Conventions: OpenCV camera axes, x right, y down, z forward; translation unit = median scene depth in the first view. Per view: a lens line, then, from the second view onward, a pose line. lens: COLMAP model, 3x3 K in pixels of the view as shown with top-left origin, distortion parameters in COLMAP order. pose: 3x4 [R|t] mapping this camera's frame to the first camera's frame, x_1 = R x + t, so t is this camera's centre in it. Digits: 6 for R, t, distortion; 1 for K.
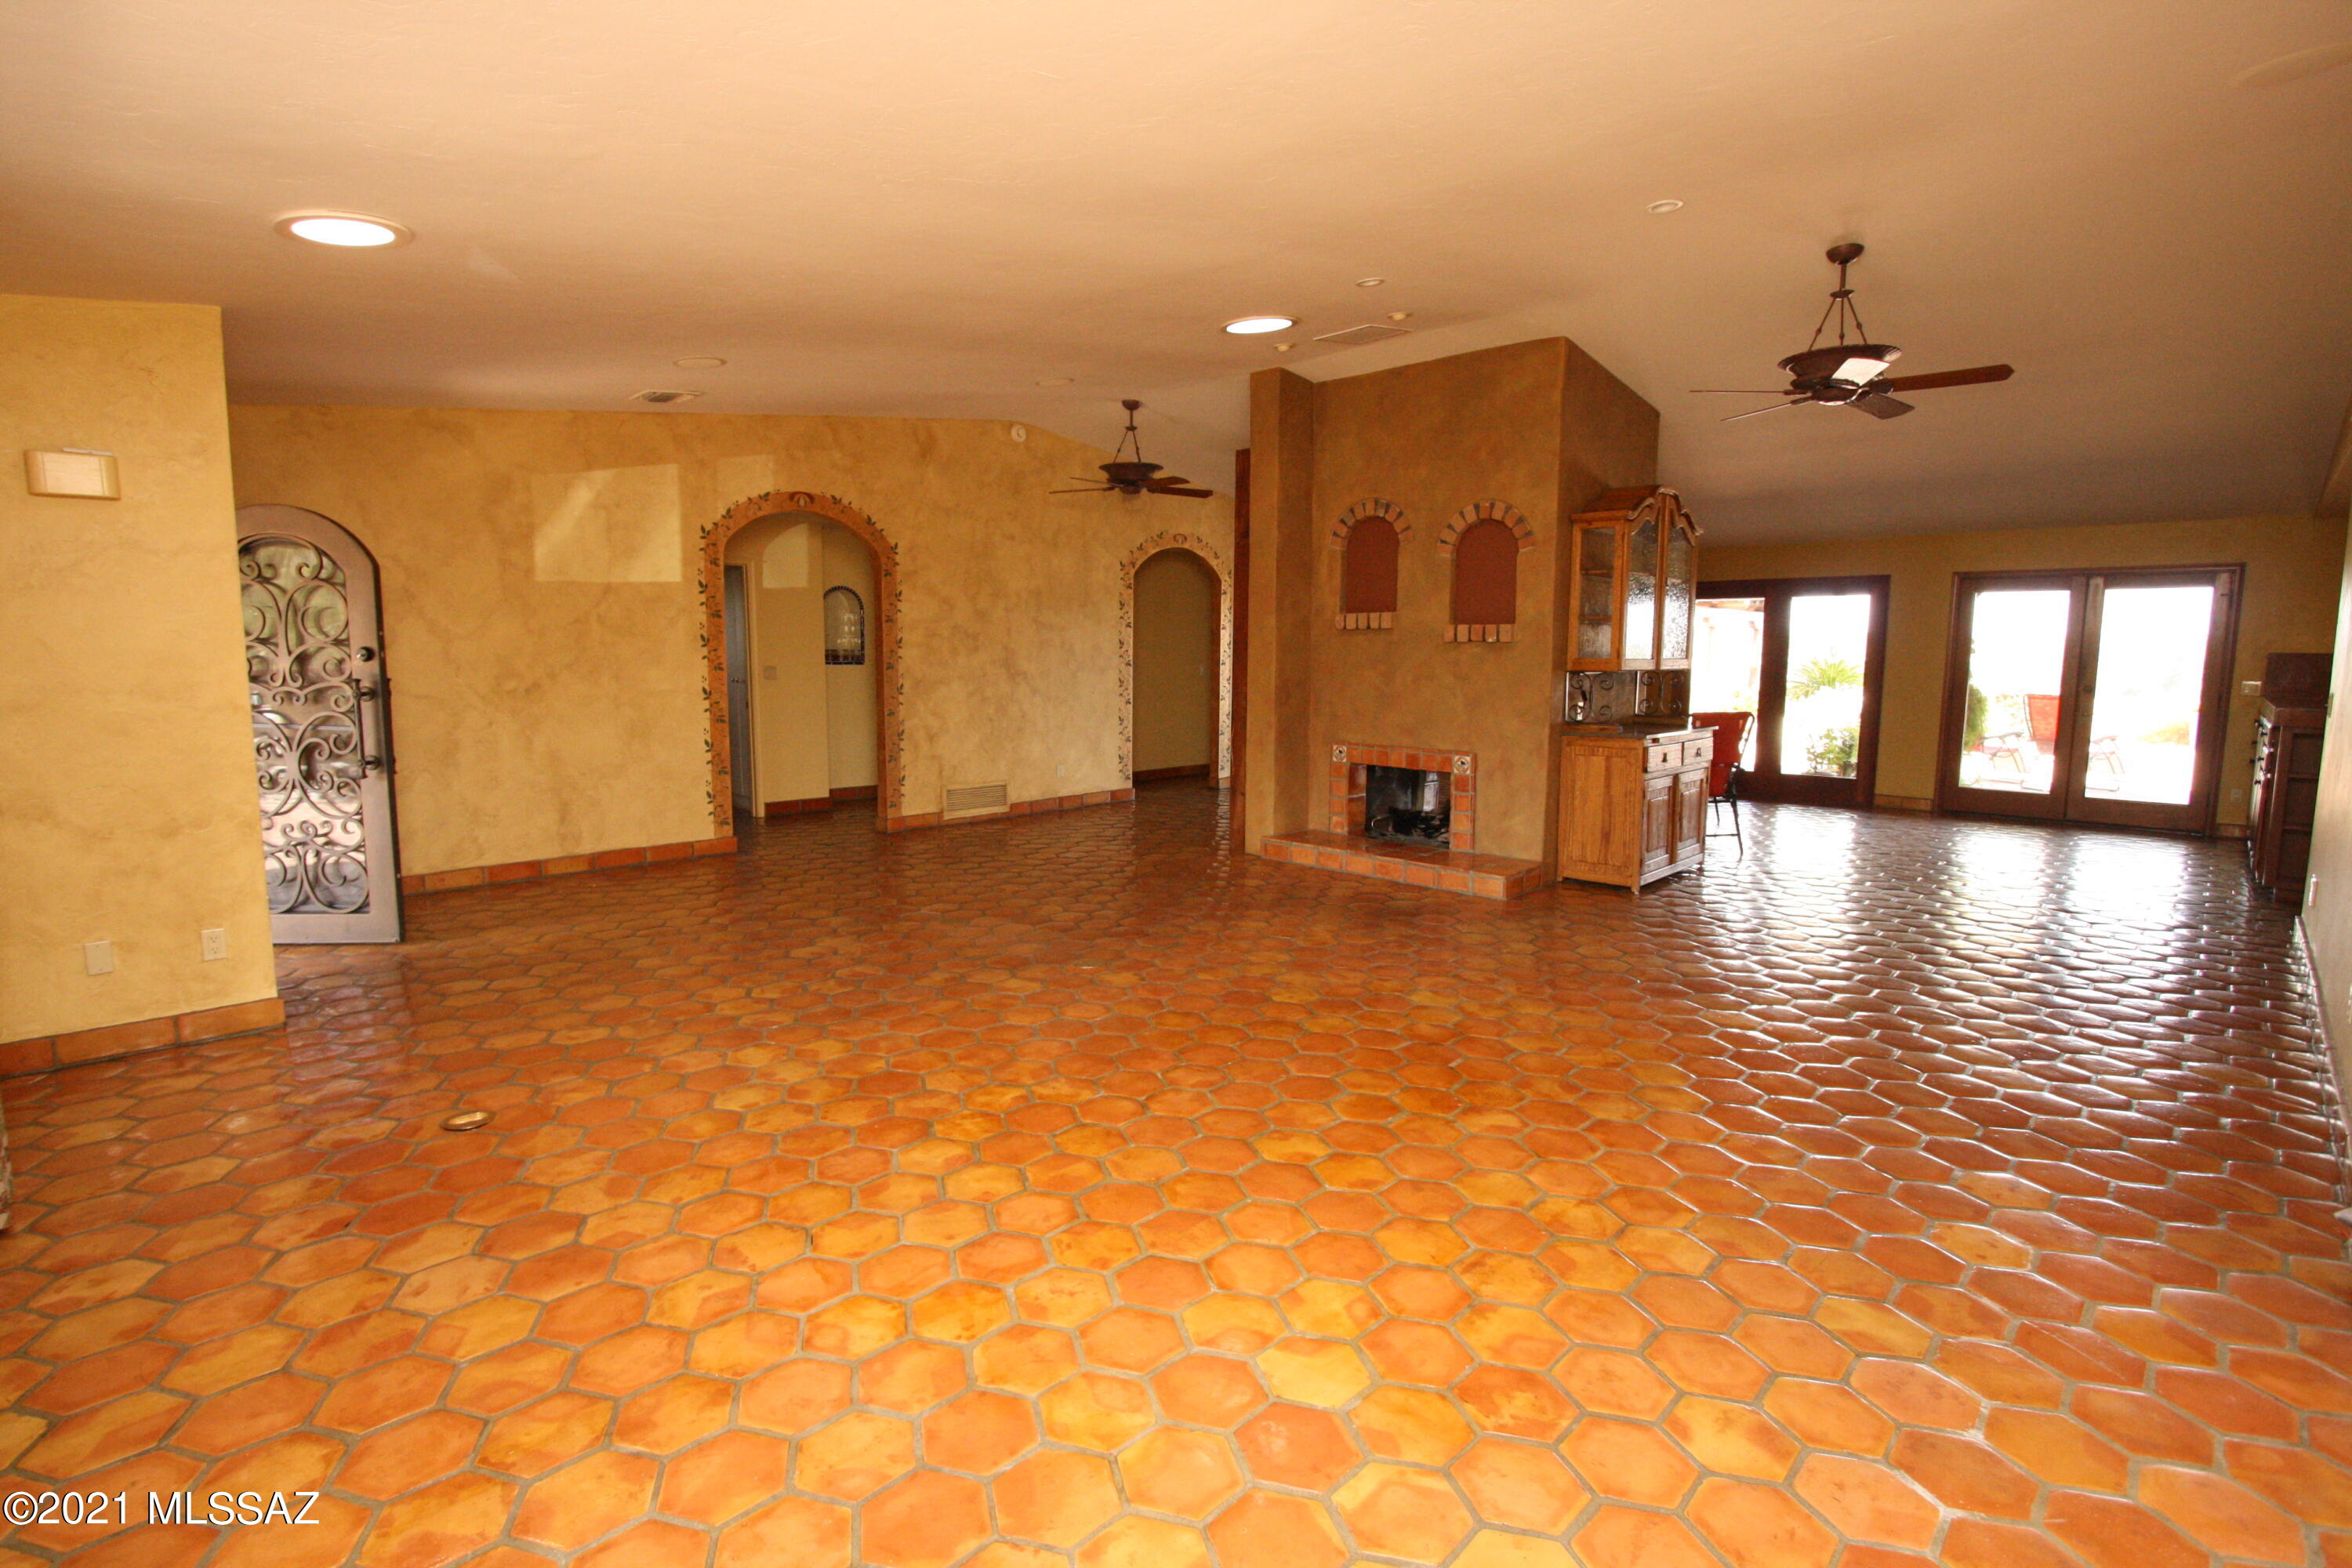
lens RADIAL K [[1112.3, 0, 1176.0], [0, 1112.3, 784.0], [0, 0, 1]] dist [-0.074659, 0.042348]
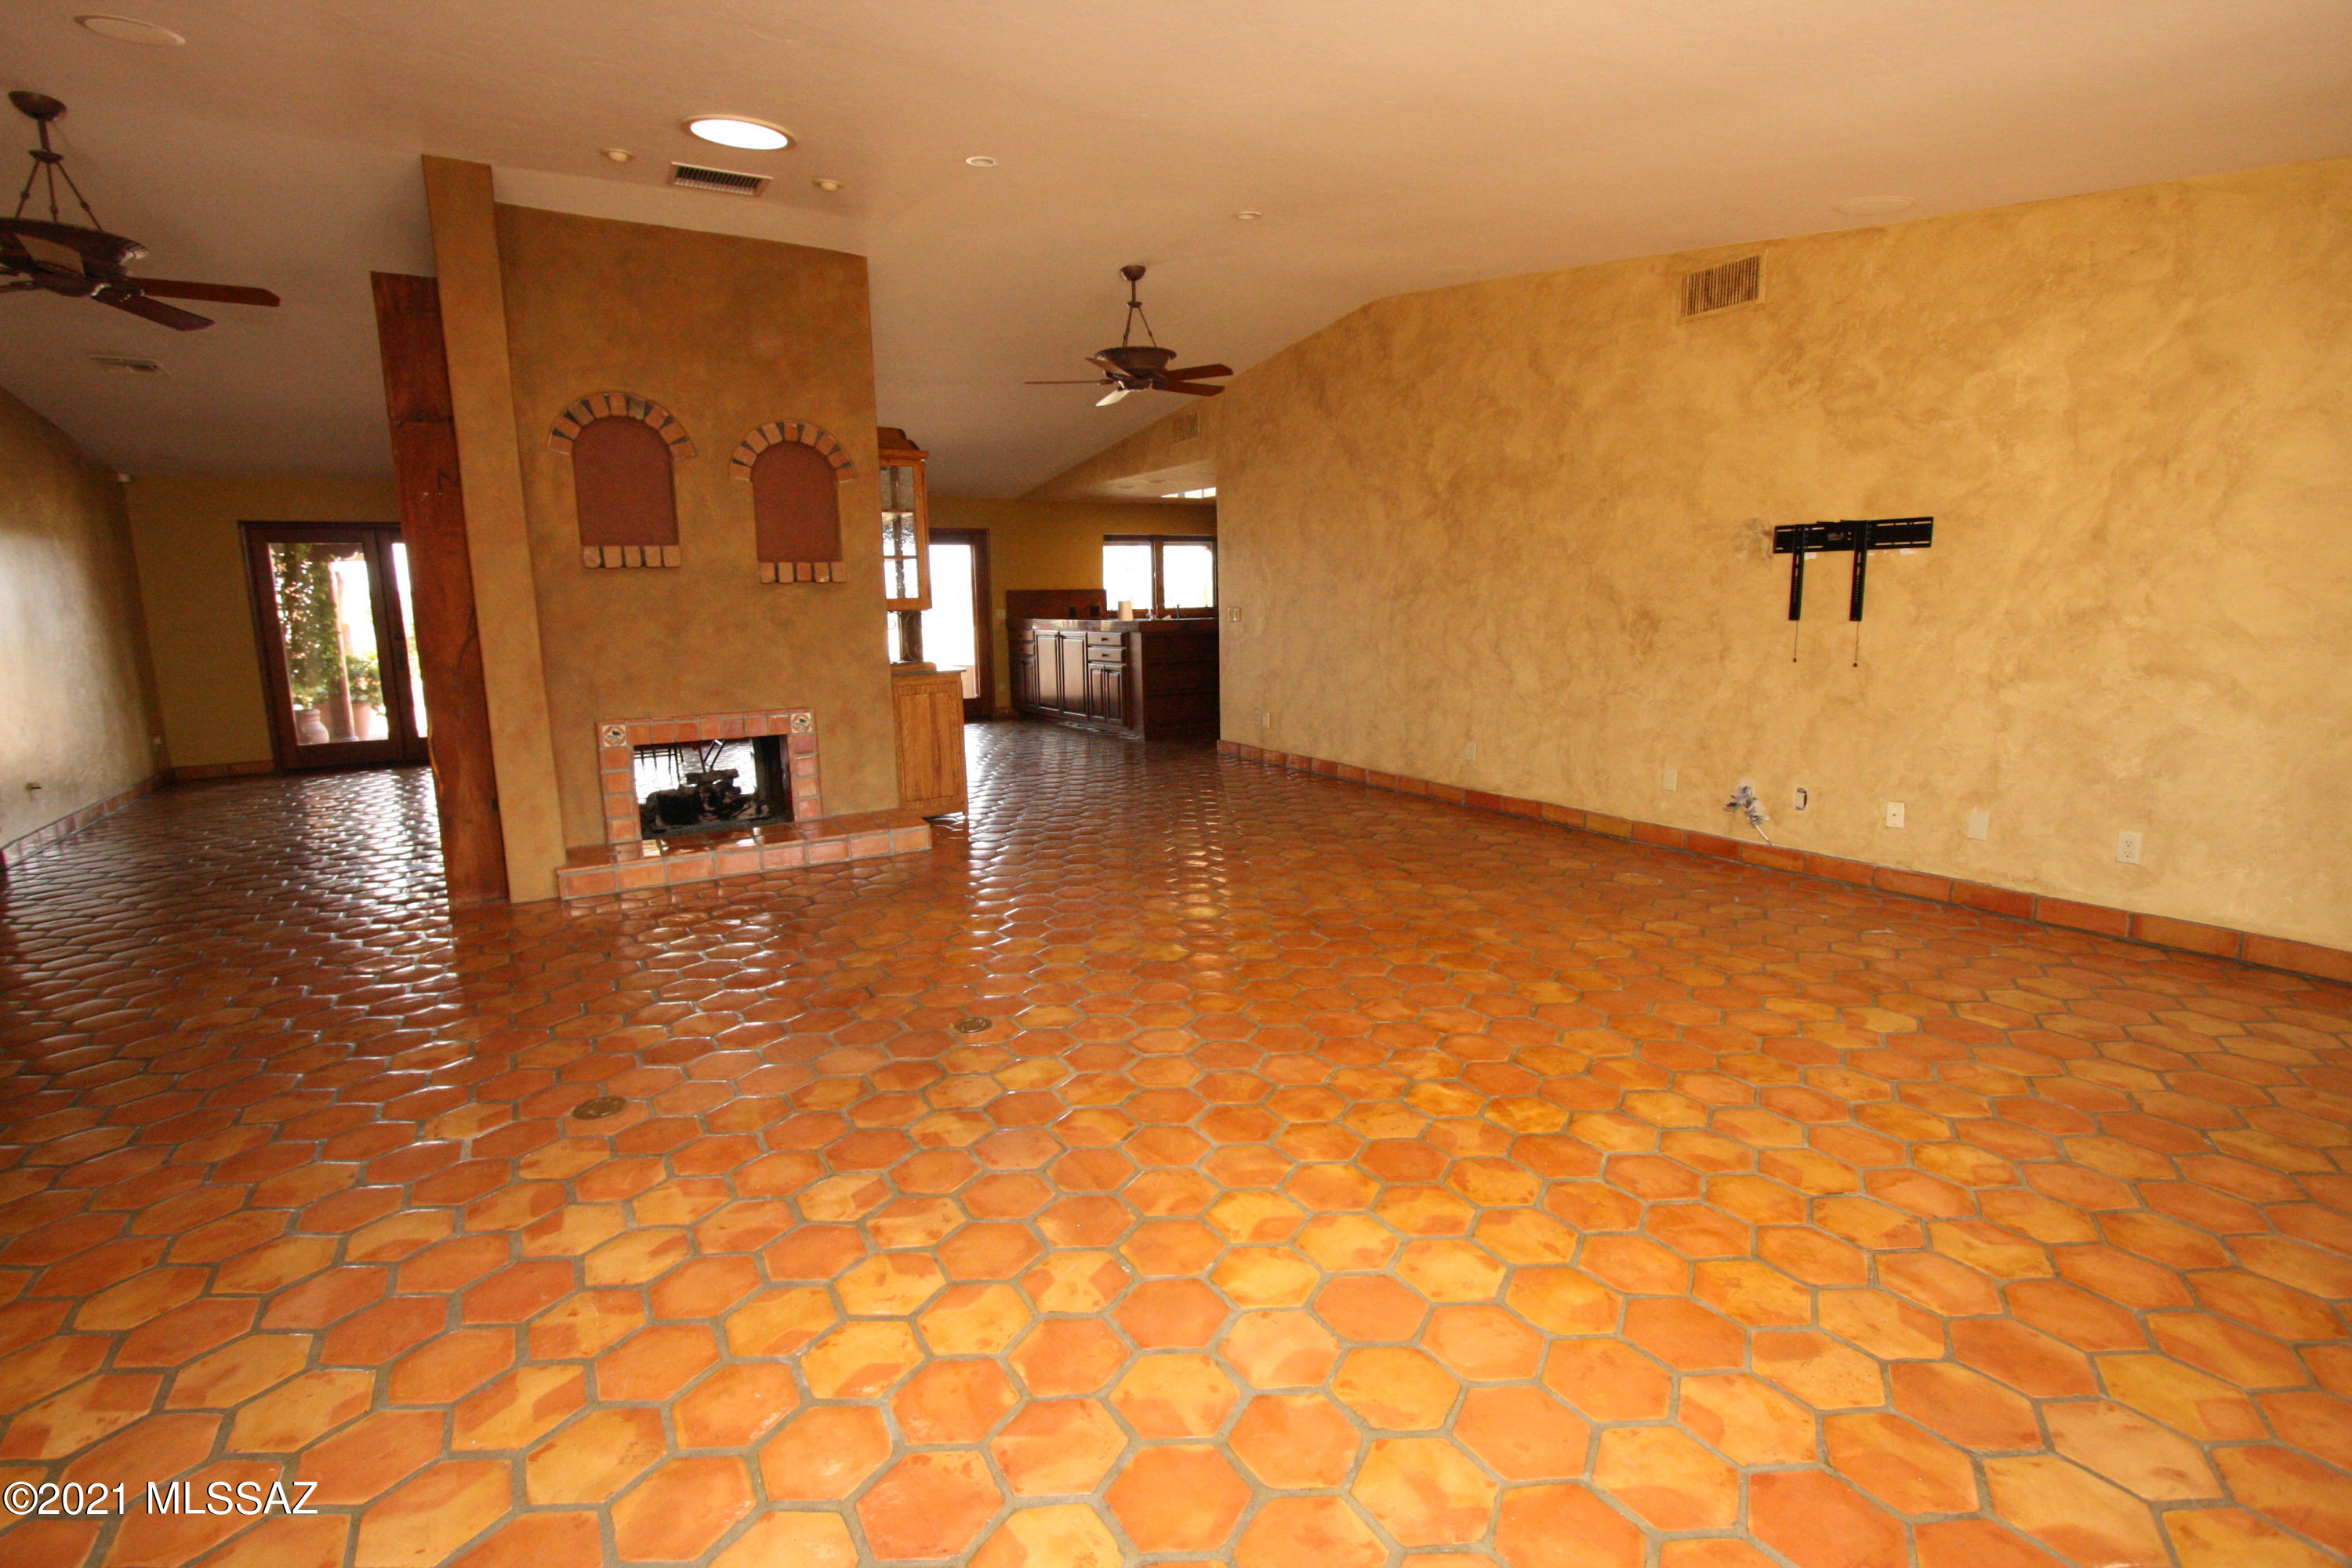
lens RADIAL K [[1100.2, 0, 1162.8], [0, 1100.2, 776.2], [0, 0, 1]] dist [-0.016898, 0.003043]
pose [[0.242119, -0.168901, 0.955432, -0.534165], [0.130408, 0.981461, 0.140455, -0.062508], [-0.961443, 0.090589, 0.259656, 0.513930]]
